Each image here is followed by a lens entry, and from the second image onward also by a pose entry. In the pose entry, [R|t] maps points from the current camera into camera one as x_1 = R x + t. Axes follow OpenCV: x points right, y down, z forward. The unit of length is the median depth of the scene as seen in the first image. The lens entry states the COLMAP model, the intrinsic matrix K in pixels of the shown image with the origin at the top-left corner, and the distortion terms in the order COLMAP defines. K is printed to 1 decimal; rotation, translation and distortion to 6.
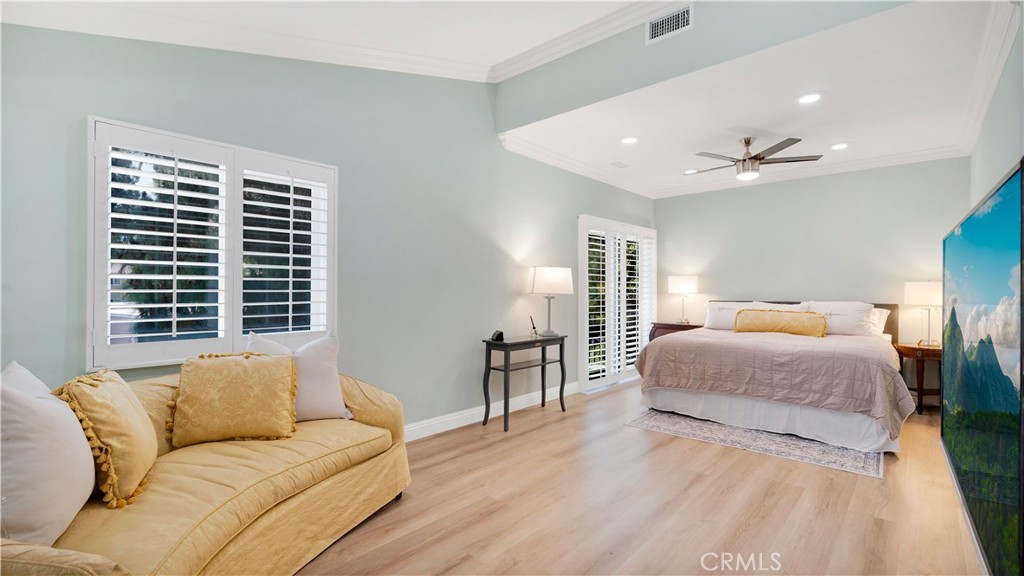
lens RADIAL K [[474.2, 0, 497.5], [0, 474.2, 292.4], [0, 0, 1]] dist [-0.020070, 0.002962]
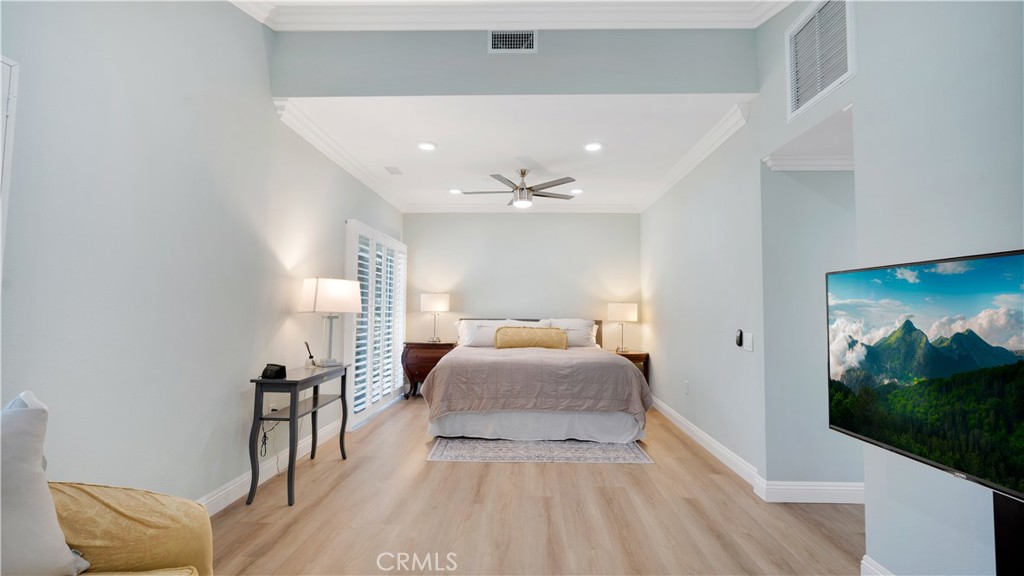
lens RADIAL K [[474.2, 0, 534.5], [0, 474.2, 280.9], [0, 0, 1]] dist [-0.020070, 0.002962]
pose [[0.733278, 0.044565, 0.678467, -0.189580], [-0.004857, 0.998168, -0.060314, -0.003858], [-0.679912, 0.040932, 0.732151, 0.194417]]
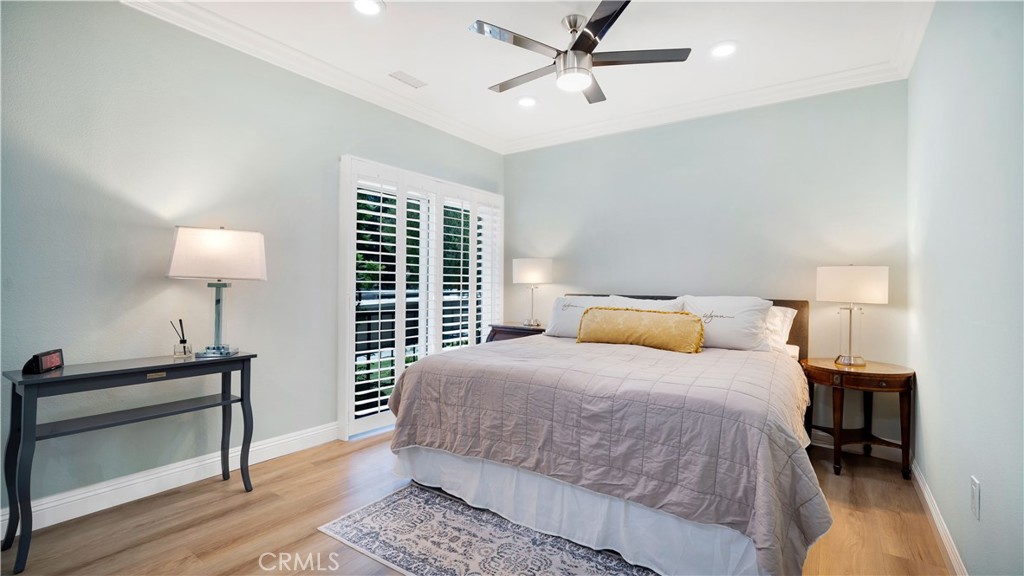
lens RADIAL K [[474.2, 0, 508.6], [0, 474.2, 284.7], [0, 0, 1]] dist [-0.020070, 0.002962]
pose [[0.991379, 0.009387, 0.130689, 0.388221], [-0.009121, 0.999955, -0.002638, 0.009255], [-0.130708, 0.001423, 0.991420, 0.439627]]
